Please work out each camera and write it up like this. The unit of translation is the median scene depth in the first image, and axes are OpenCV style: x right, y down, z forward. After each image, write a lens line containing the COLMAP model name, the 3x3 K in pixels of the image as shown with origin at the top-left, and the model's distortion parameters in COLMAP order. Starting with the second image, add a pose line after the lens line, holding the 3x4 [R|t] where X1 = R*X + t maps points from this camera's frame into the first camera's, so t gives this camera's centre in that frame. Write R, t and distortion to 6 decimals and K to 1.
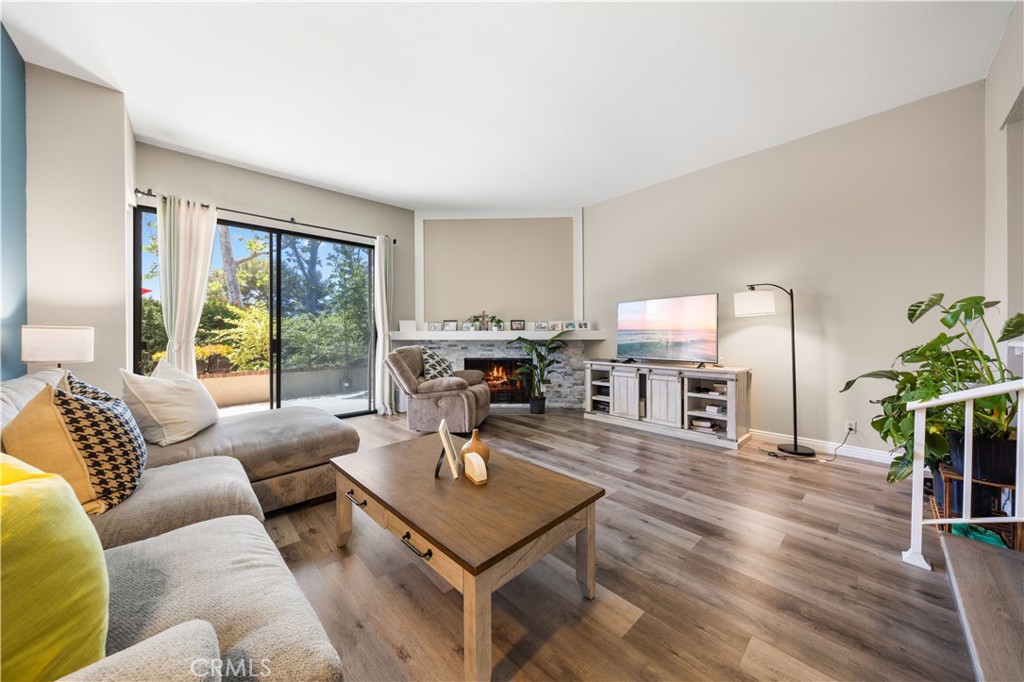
lens RADIAL K [[347.1, 0, 509.9], [0, 347.1, 333.5], [0, 0, 1]] dist [-0.001301, -0.000066]
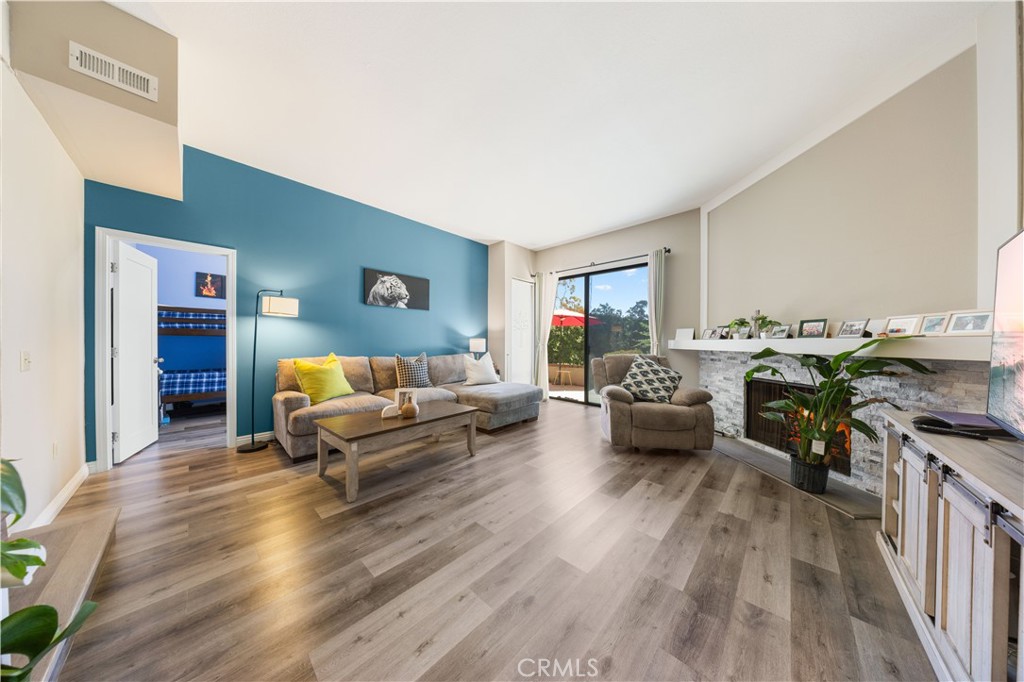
lens RADIAL K [[298.3, 0, 512.0], [0, 298.3, 341.0], [0, 0, 1]] dist [-0.000139, -0.000012]
pose [[0.076552, -0.003426, -0.997060, 0.645018], [-0.003424, 0.999987, -0.003699, 0.000694], [0.997060, 0.003697, 0.076540, 0.626125]]
